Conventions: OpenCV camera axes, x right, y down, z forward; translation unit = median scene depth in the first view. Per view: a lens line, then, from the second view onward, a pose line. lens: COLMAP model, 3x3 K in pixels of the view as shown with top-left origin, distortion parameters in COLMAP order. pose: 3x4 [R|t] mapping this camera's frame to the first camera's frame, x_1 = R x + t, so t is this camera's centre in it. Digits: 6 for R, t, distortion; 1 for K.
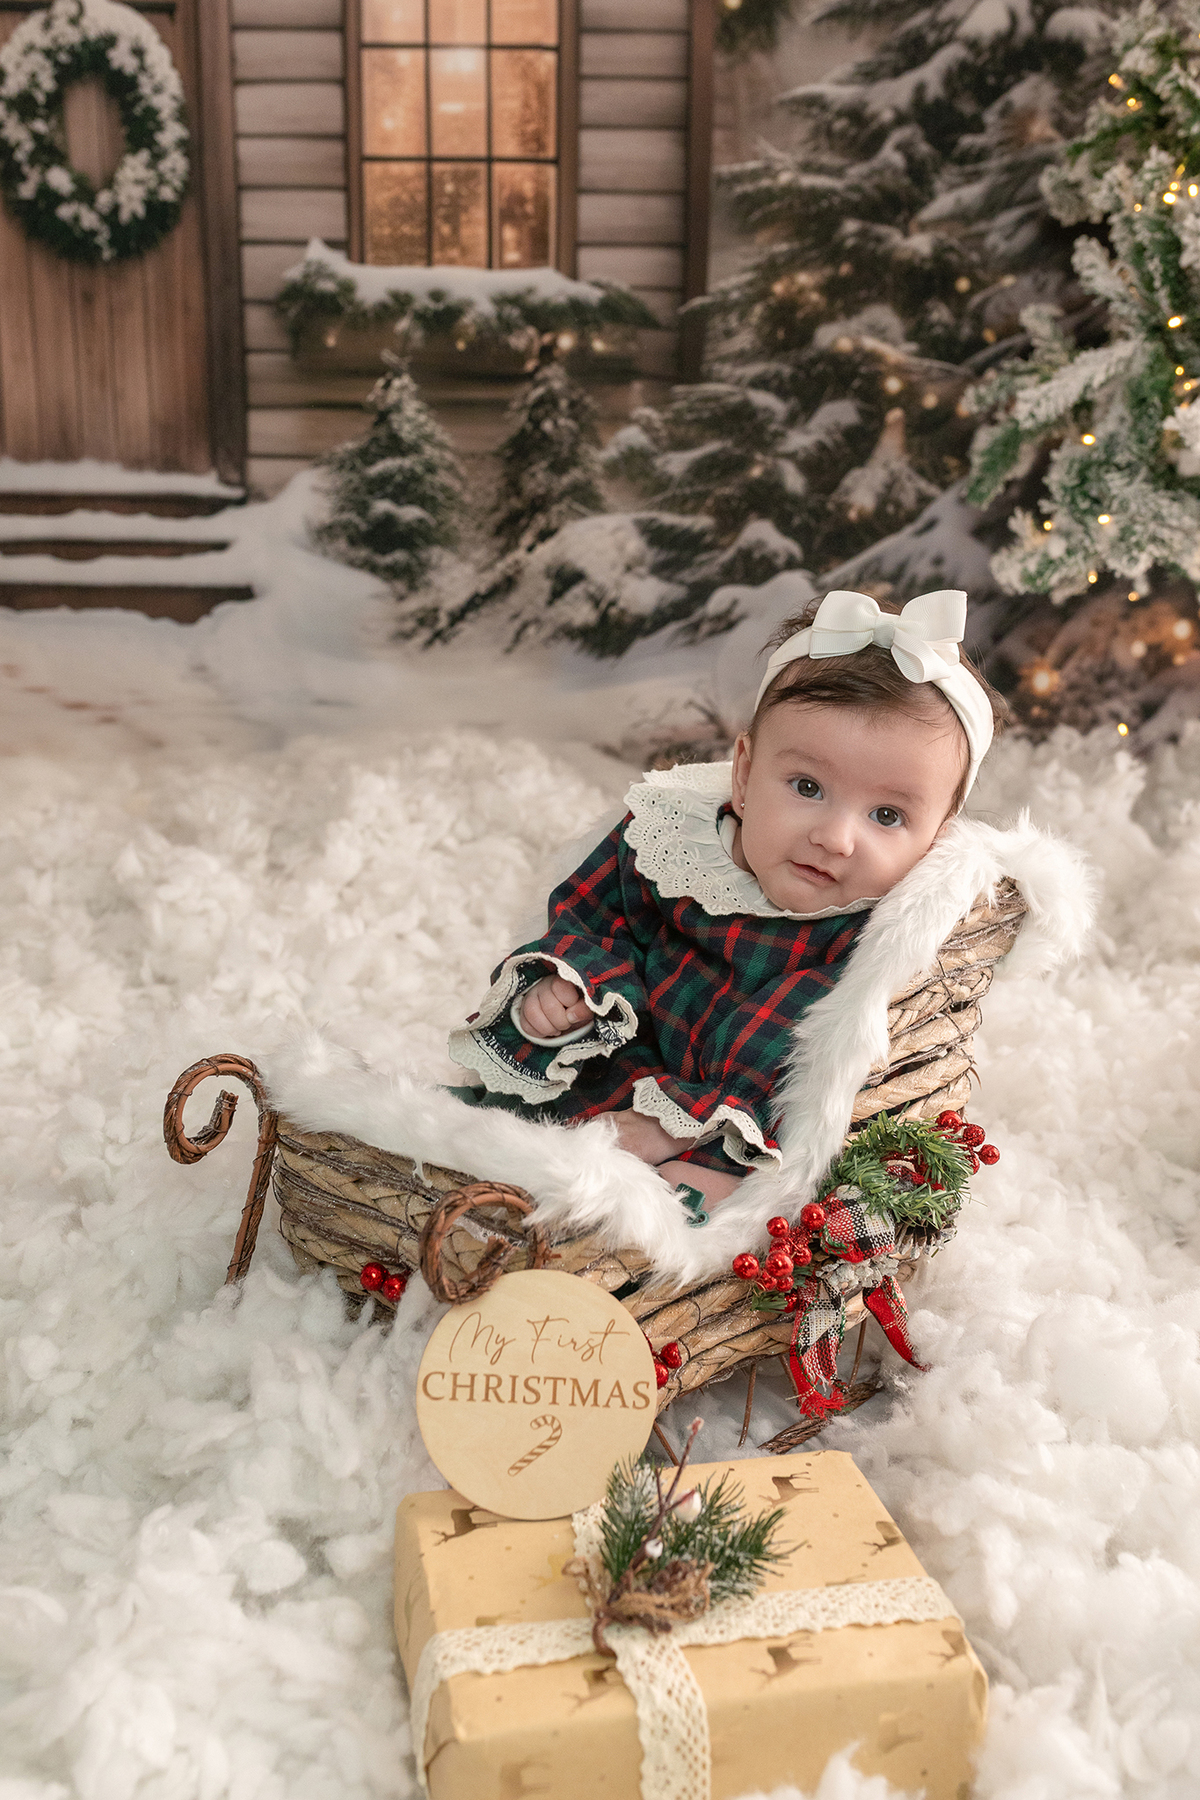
lens RADIAL K [[1843.5, 0, 600.0], [0, 1843.5, 900.0], [0, 0, 1]] dist [0.005074, -0.002393]
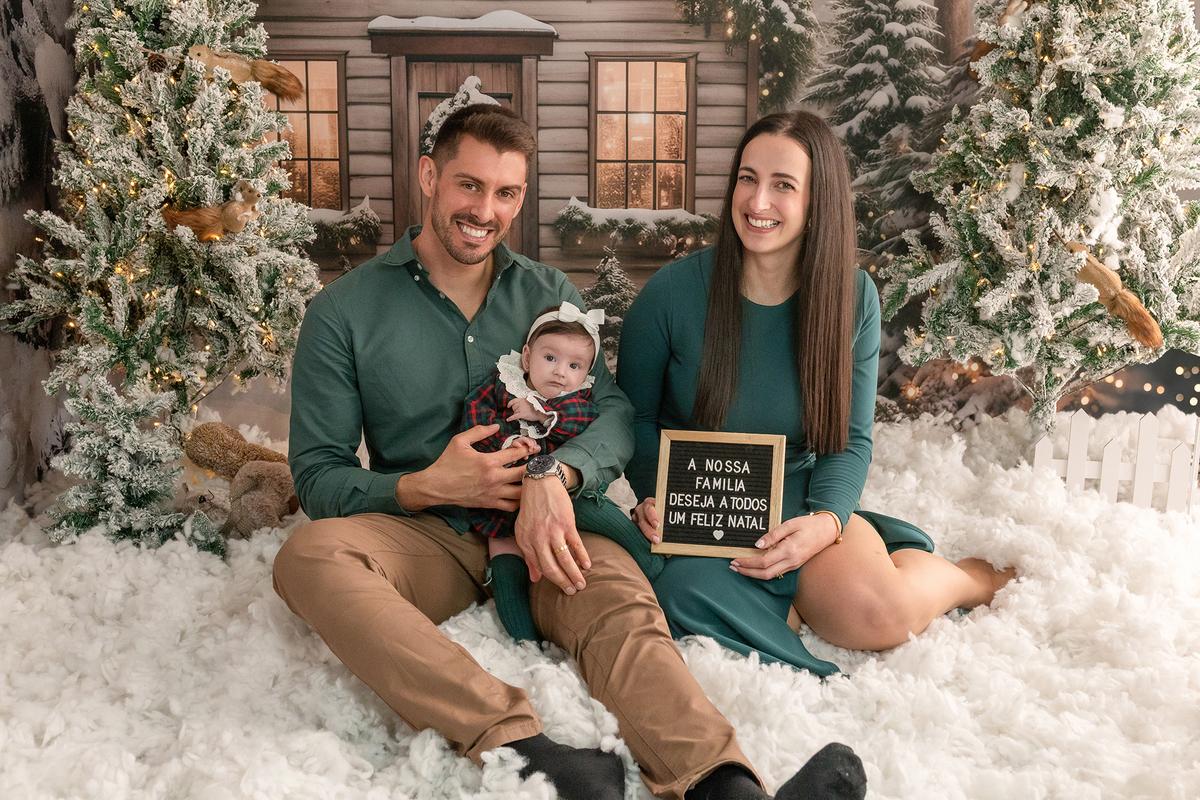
lens RADIAL K [[1229.0, 0, 624.8], [0, 1229.0, 377.2], [0, 0, 1]] dist [0.005074, -0.002393]
pose [[0.998073, -0.018619, 0.059197, -0.177640], [0.022929, 0.997070, -0.072974, -0.040469], [-0.057664, 0.074191, 0.995575, -0.404002]]
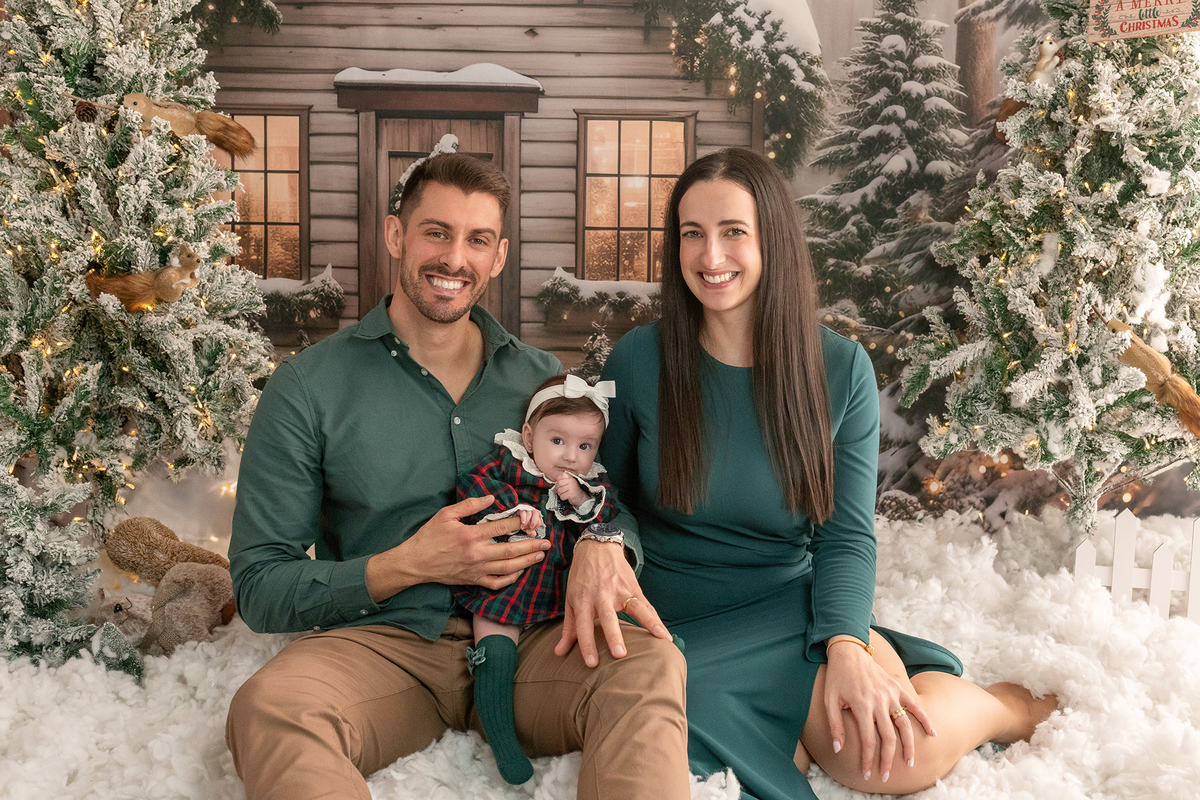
lens RADIAL K [[1273.2, 0, 647.7], [0, 1273.2, 372.9], [0, 0, 1]] dist [0.001435, 0.009948]
pose [[0.997448, -0.006556, 0.071093, -0.152385], [0.016620, 0.989740, -0.141913, -0.053969], [-0.069433, 0.142733, 0.987323, -0.305976]]
